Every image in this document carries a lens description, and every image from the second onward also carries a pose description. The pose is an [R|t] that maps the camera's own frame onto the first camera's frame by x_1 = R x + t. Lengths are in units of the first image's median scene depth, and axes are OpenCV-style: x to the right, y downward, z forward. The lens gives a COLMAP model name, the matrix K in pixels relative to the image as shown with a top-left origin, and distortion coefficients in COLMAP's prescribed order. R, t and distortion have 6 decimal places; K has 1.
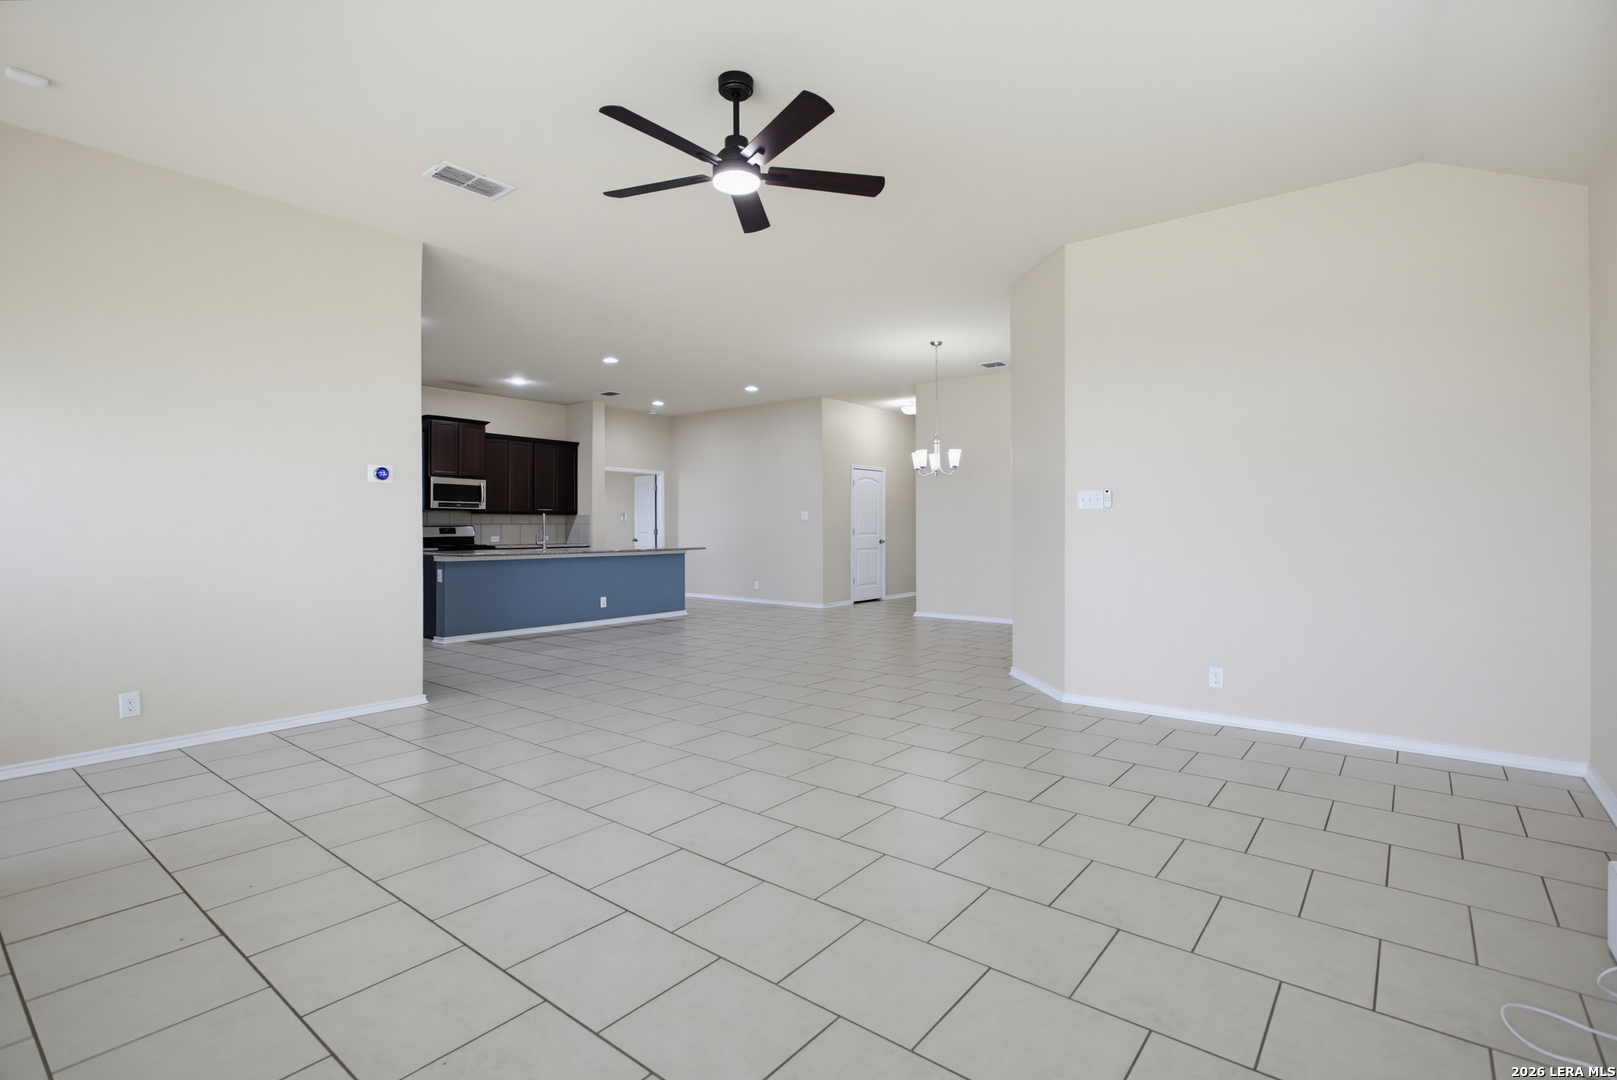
lens RADIAL K [[753.2, 0, 812.0], [0, 753.2, 528.4], [0, 0, 1]] dist [-0.001334, -0.000188]
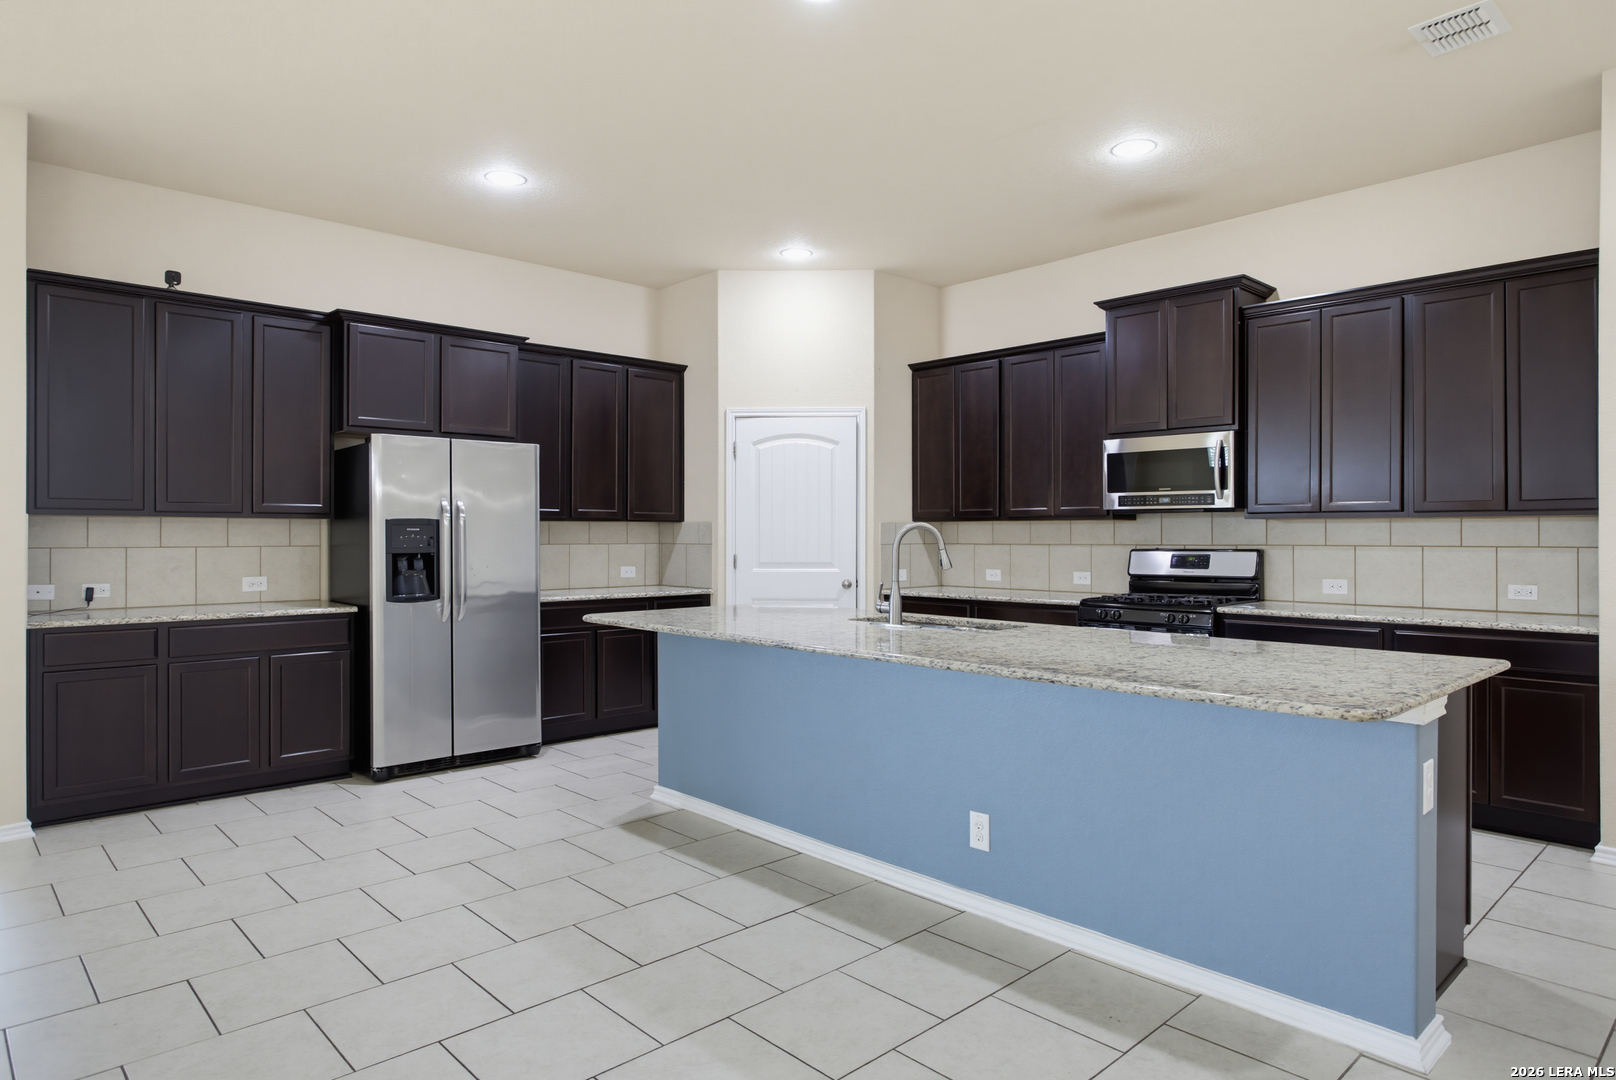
lens RADIAL K [[954.4, 0, 808.0], [0, 954.4, 540.0], [0, 0, 1]] dist [-0.002581, -0.000516]
pose [[-0.137858, 0.004976, -0.990439, 0.074162], [-0.002006, 0.999984, 0.005303, -0.011207], [0.990450, 0.002718, -0.137846, 0.867583]]
